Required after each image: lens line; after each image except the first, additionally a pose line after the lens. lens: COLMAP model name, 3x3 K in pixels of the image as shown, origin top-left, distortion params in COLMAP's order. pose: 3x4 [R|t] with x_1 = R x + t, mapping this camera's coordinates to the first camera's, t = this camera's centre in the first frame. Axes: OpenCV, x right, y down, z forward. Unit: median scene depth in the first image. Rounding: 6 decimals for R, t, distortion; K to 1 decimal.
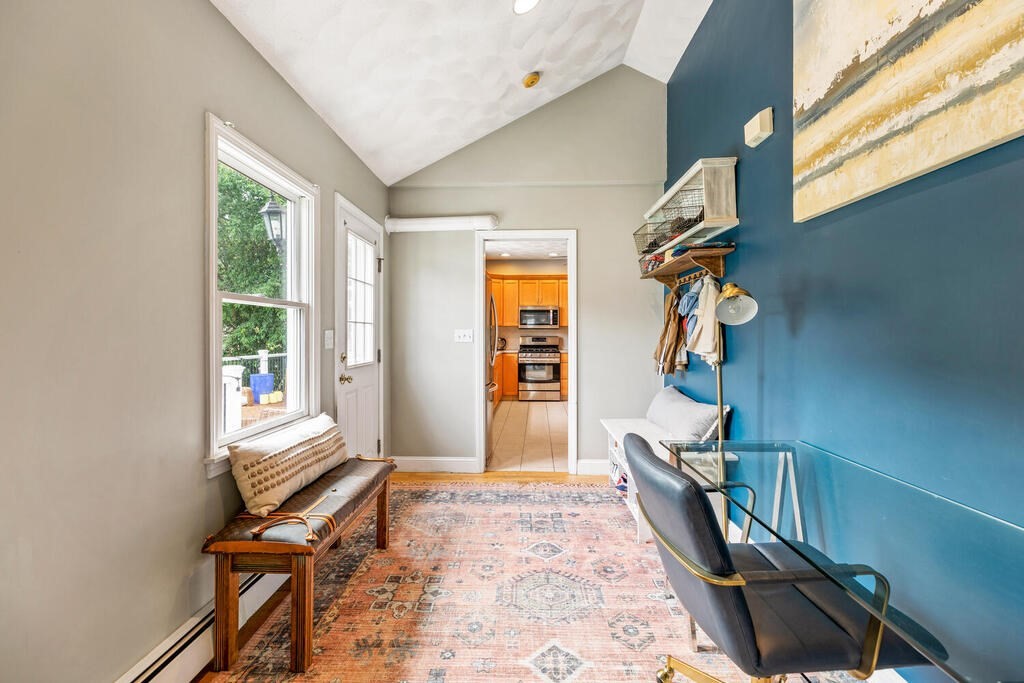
lens RADIAL K [[456.3, 0, 513.3], [0, 456.3, 336.7], [0, 0, 1]] dist [0.003324, 0.000193]
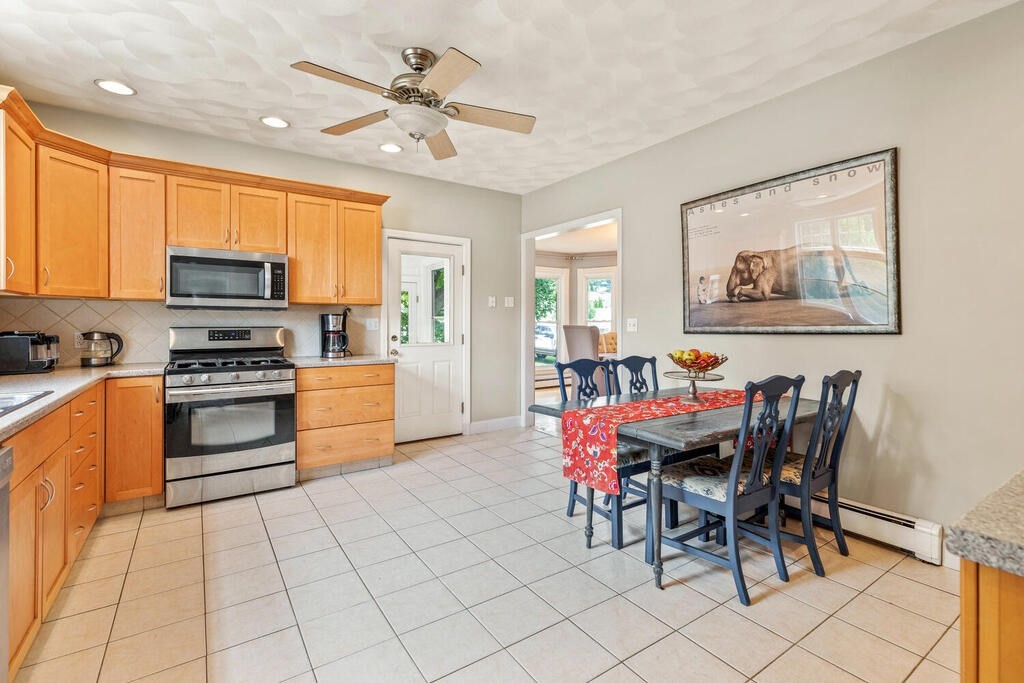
lens RADIAL K [[470.0, 0, 529.5], [0, 470.0, 323.0], [0, 0, 1]] dist [0.002568, 0.000257]
pose [[0.782694, -0.003144, 0.622398, 0.005185], [0.002400, 0.999995, 0.002033, -0.004961], [-0.622402, -0.000098, 0.782698, 0.529787]]
